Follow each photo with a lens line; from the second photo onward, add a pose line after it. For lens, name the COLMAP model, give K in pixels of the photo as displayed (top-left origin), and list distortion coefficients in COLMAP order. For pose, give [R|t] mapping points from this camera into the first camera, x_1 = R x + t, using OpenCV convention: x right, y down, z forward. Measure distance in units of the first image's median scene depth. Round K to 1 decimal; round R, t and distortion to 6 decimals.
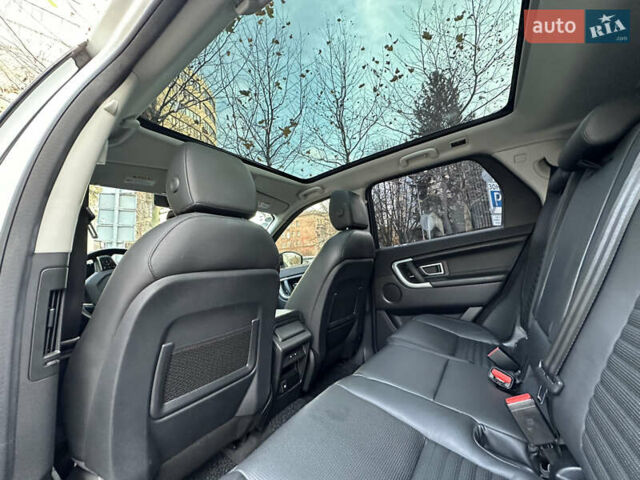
lens RADIAL K [[253.8, 0, 320.0], [0, 253.8, 240.0], [0, 0, 1]] dist [-0.001349, 0.000379]
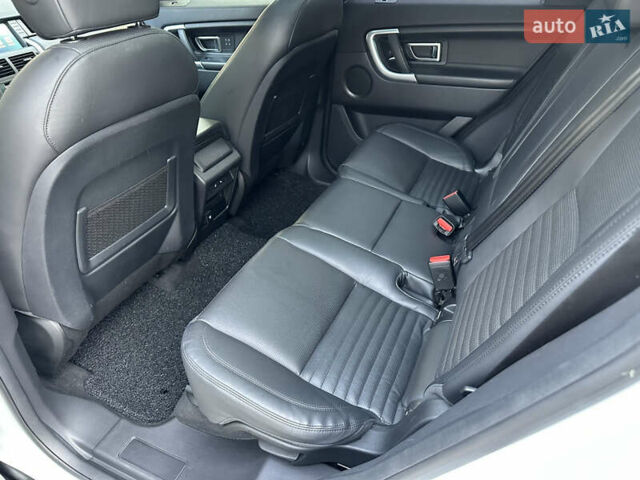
lens RADIAL K [[437.4, 0, 320.0], [0, 437.4, 240.0], [0, 0, 1]] dist [0.083559, -0.114010]
pose [[0.981788, -0.013117, 0.189527, -0.062068], [-0.112796, 0.762504, 0.637076, -0.331451], [-0.152871, -0.646851, 0.747137, -0.176674]]
